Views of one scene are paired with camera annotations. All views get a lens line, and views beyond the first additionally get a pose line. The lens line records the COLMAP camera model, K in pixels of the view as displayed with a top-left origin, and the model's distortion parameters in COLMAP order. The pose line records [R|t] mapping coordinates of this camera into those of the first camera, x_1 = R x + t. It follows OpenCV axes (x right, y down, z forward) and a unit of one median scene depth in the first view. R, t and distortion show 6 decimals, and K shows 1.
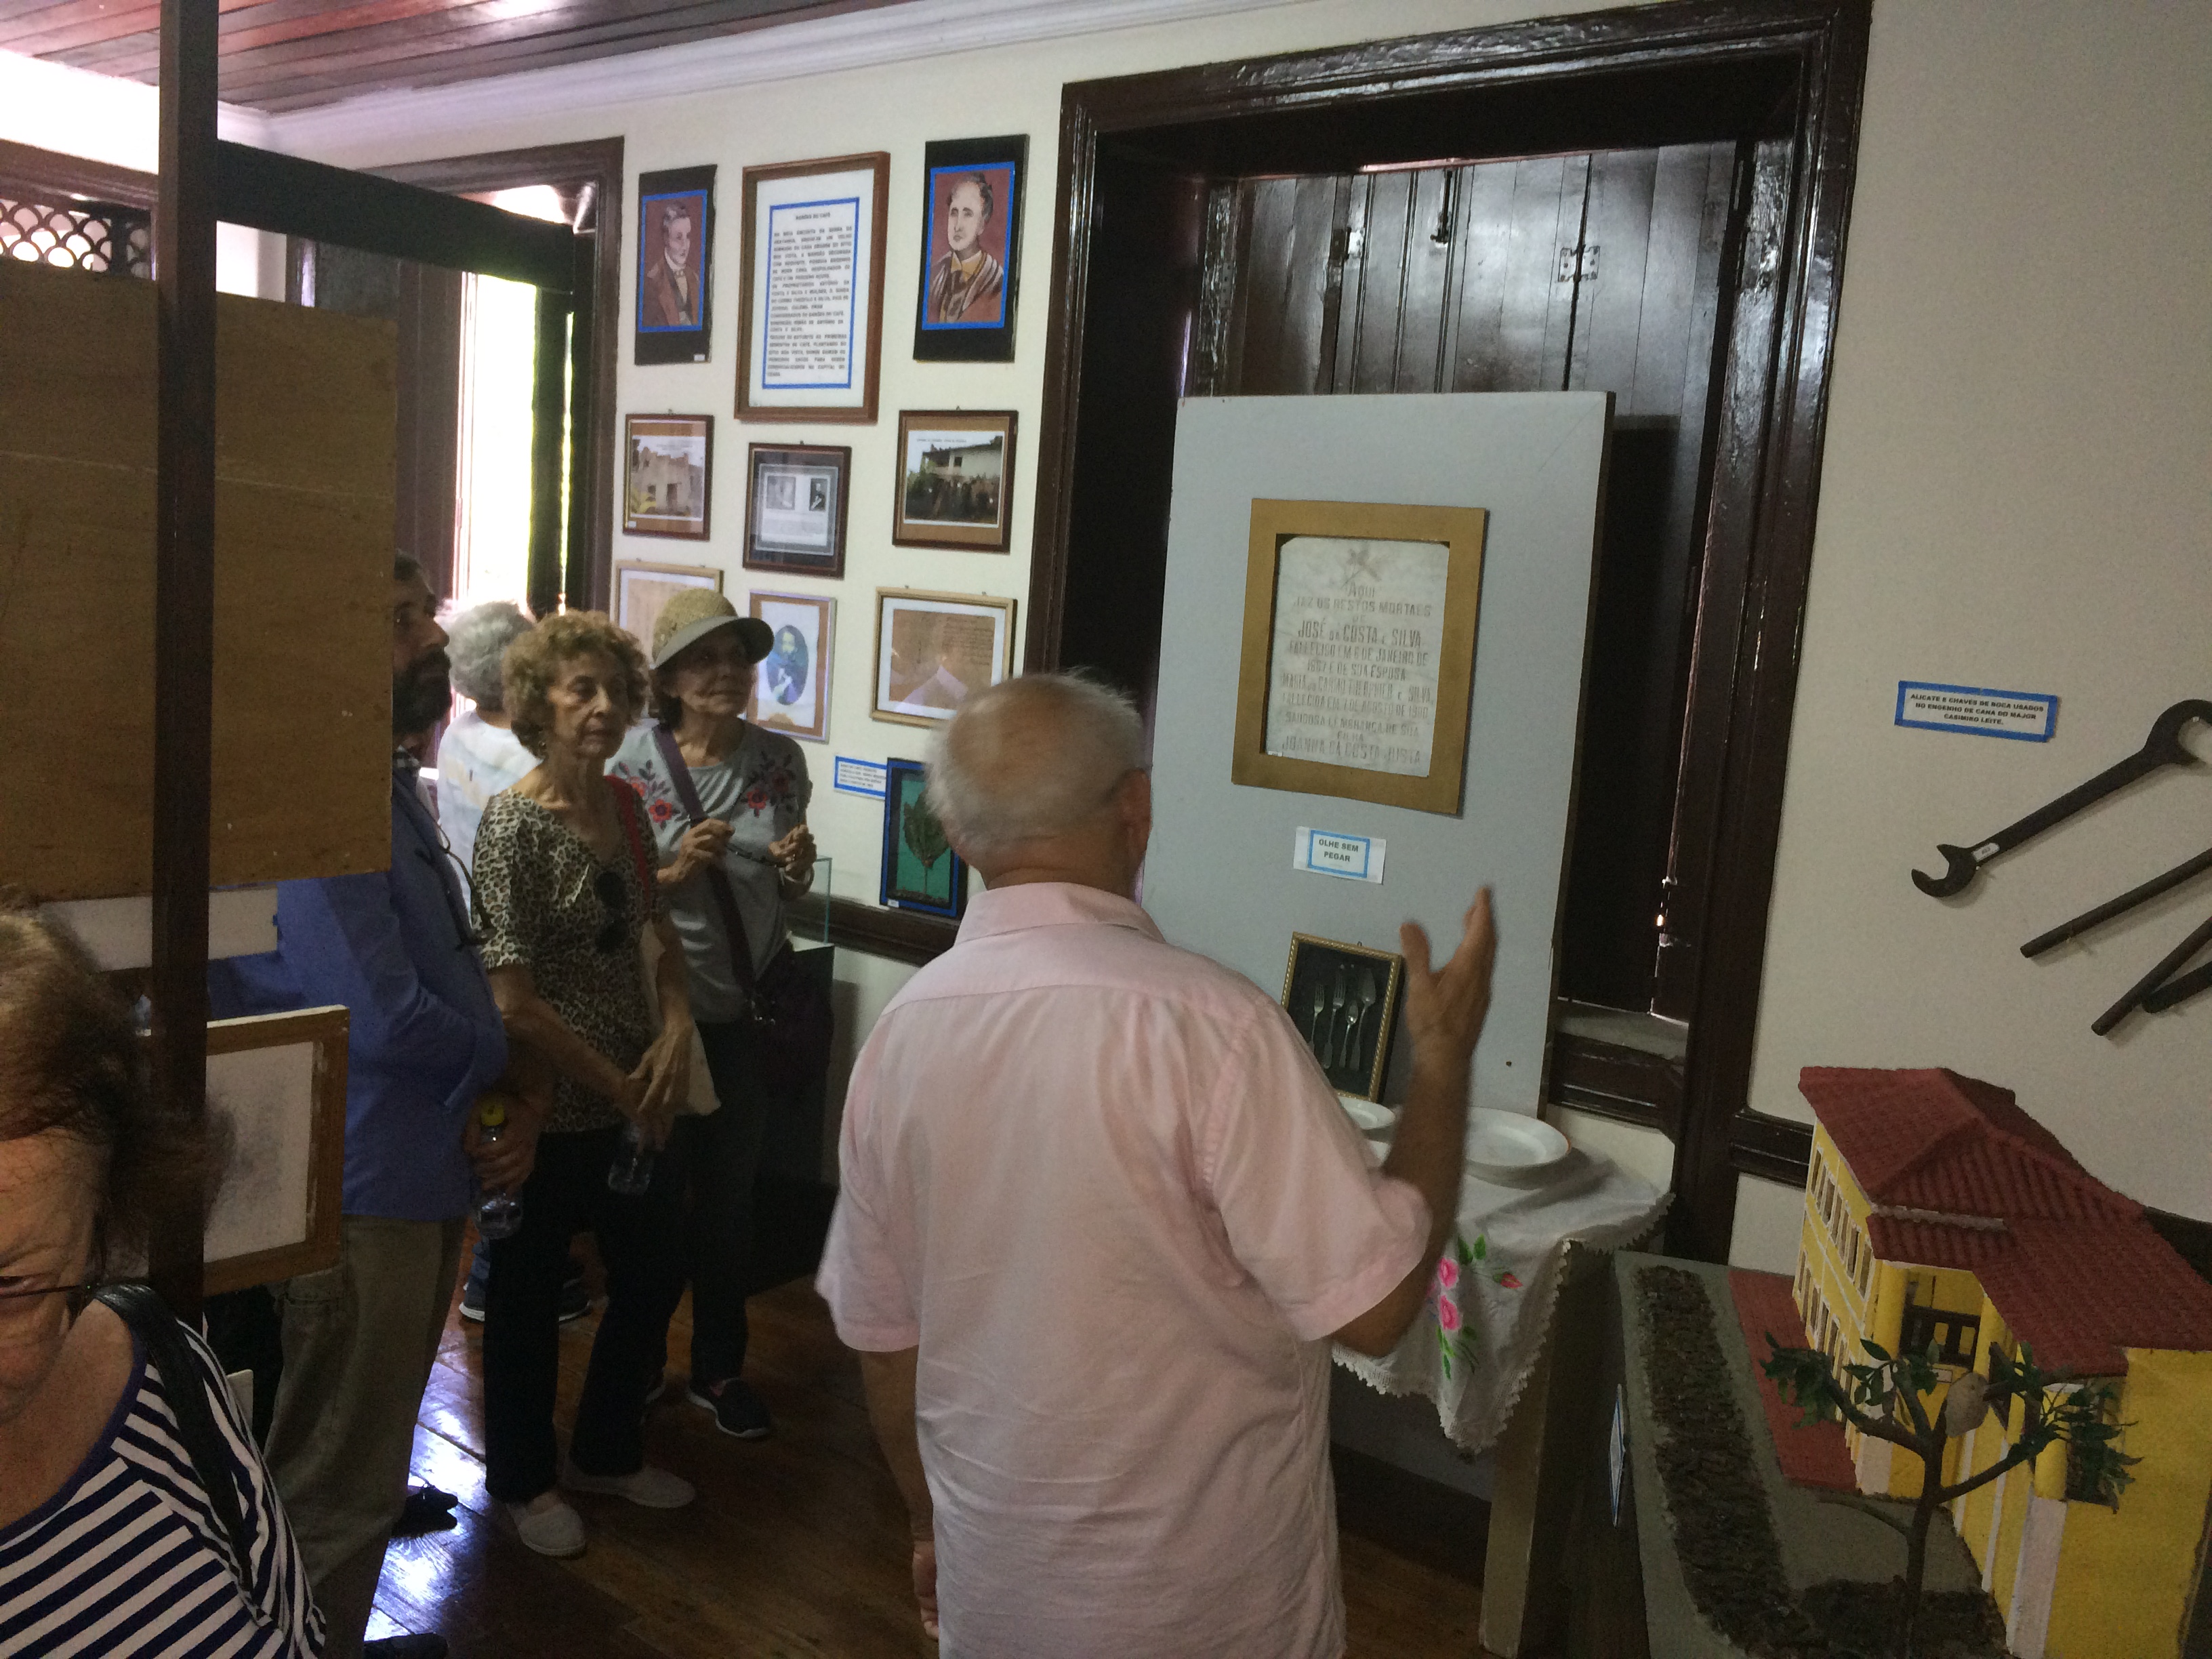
lens RADIAL K [[1906.7, 0, 1133.8], [0, 1906.7, 810.0], [0, 0, 1]] dist [0.082071, -0.101620]
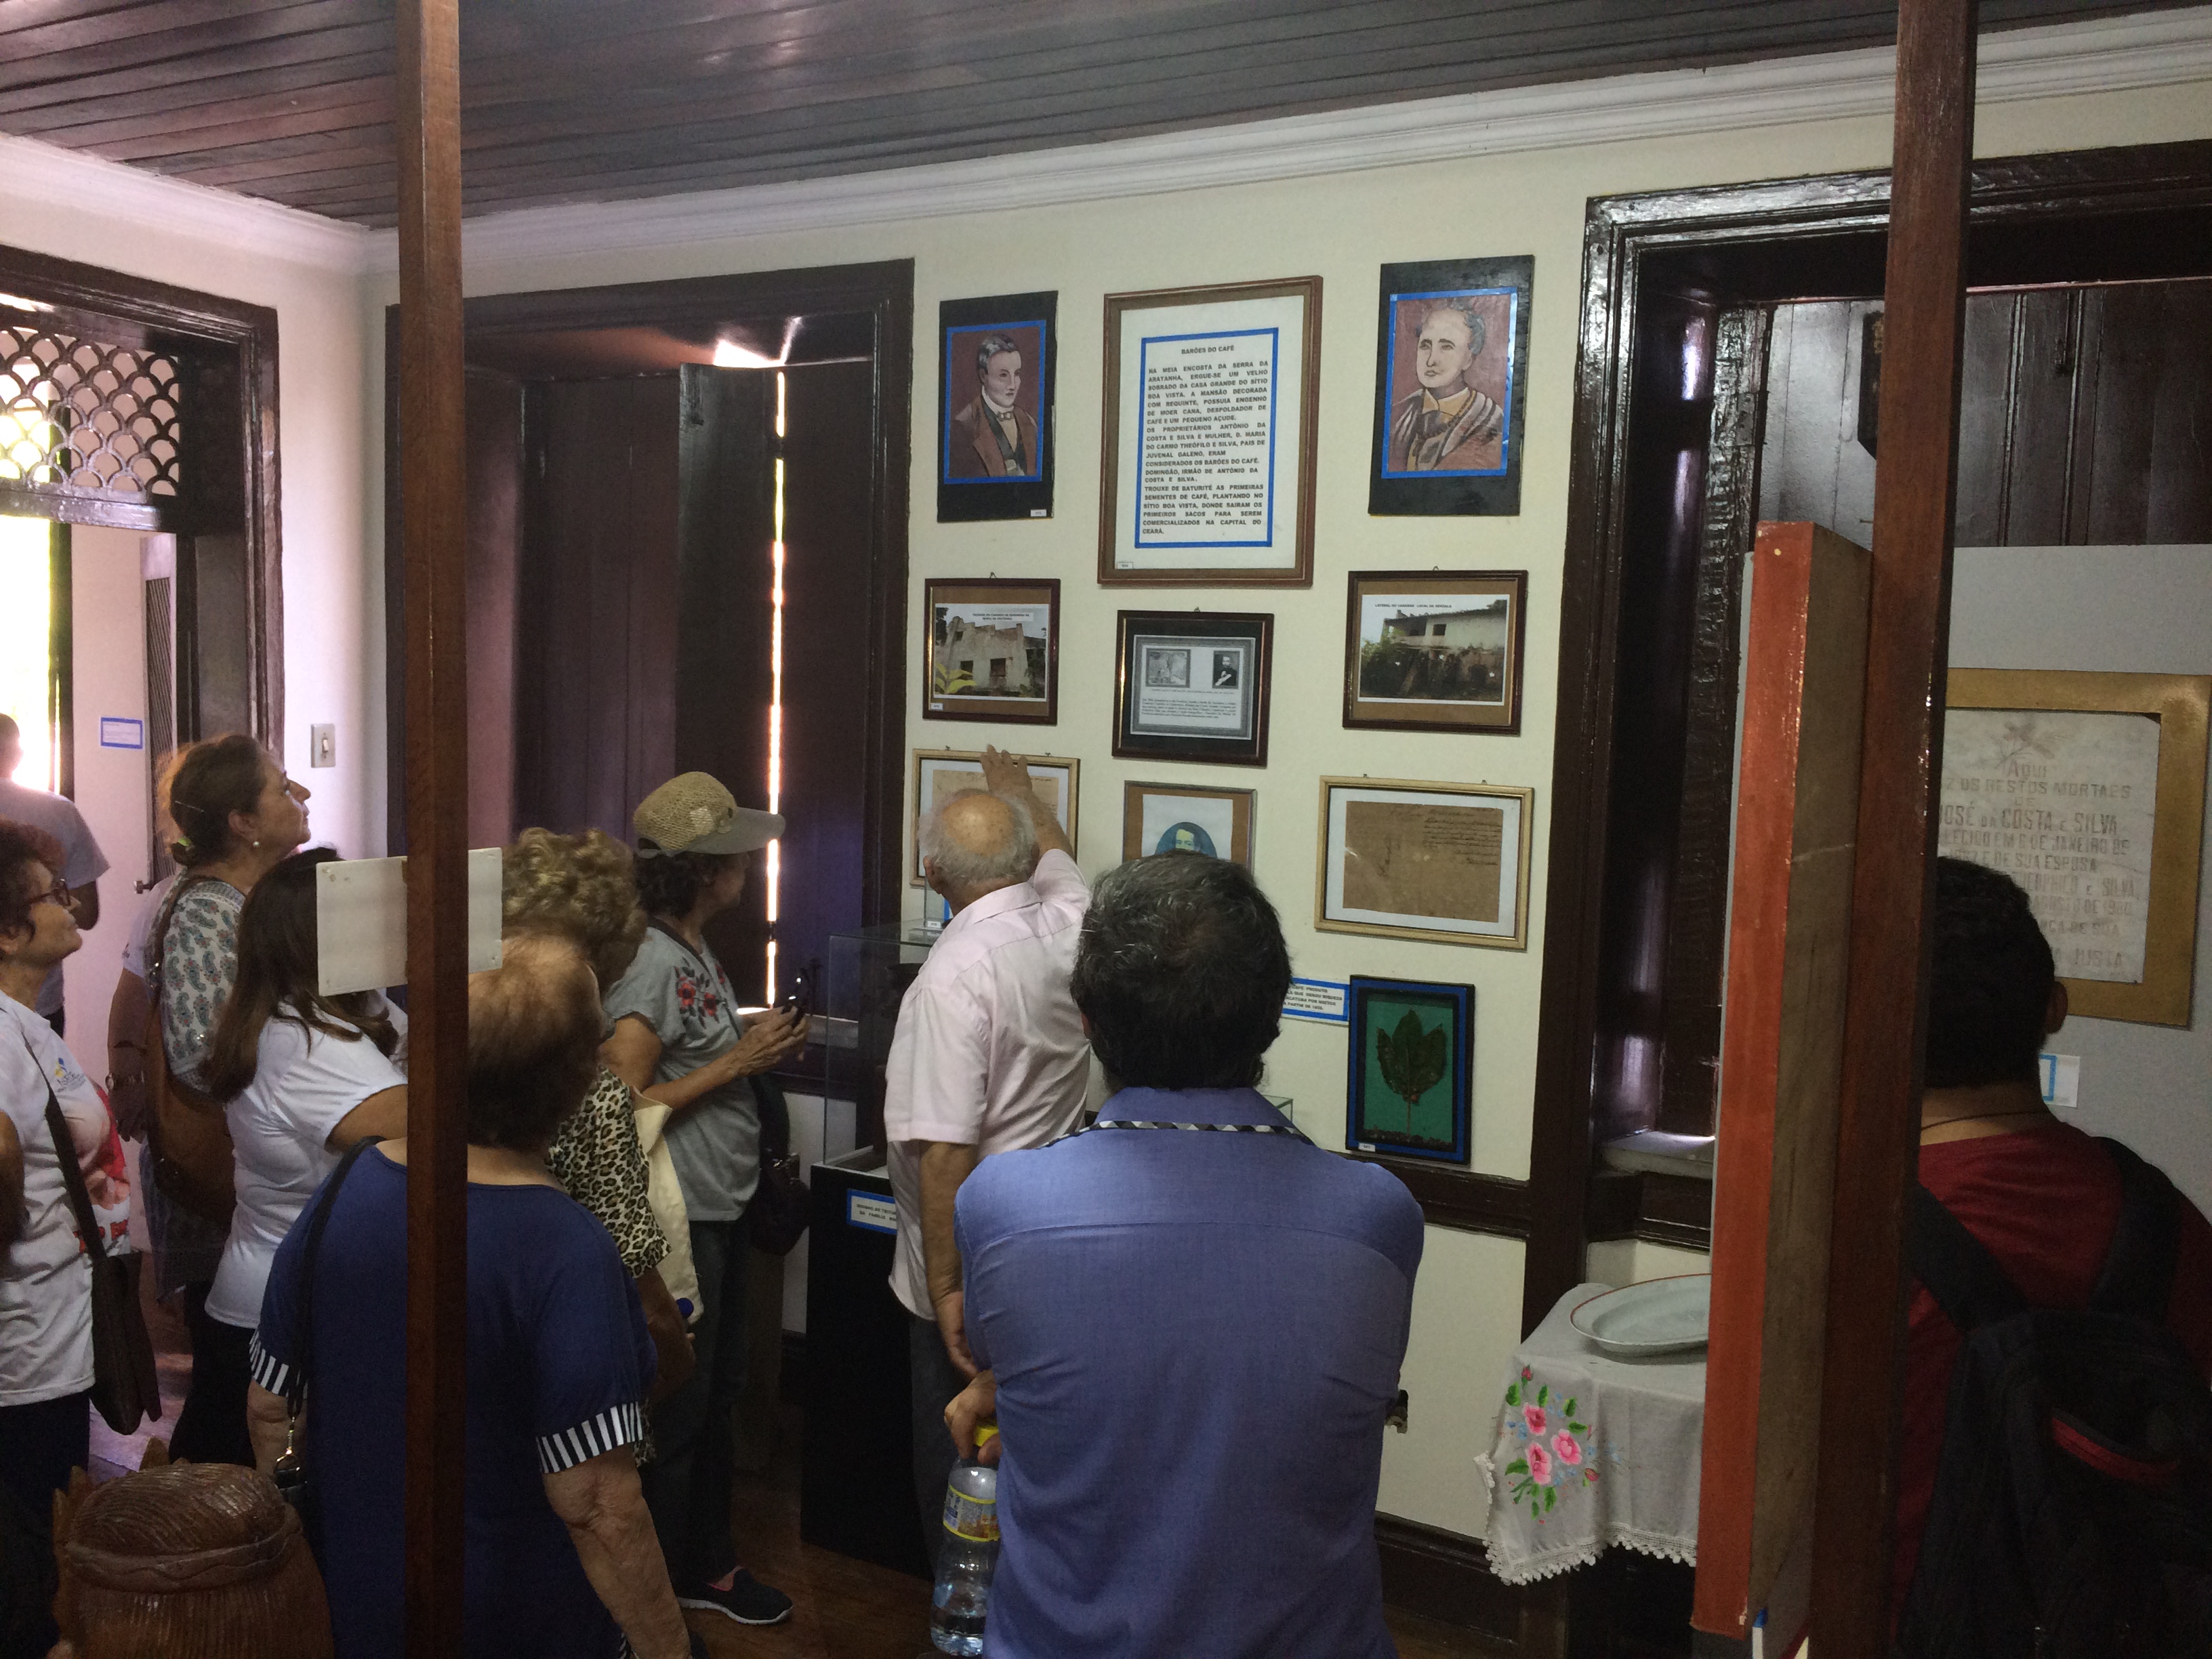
lens RADIAL K [[1906.7, 0, 1133.8], [0, 1906.7, 810.0], [0, 0, 1]] dist [0.082071, -0.101620]
pose [[0.984500, -0.055540, 0.166356, -0.358795], [0.062050, 0.997487, -0.034191, -0.077469], [-0.164039, 0.043983, 0.985473, 0.173513]]
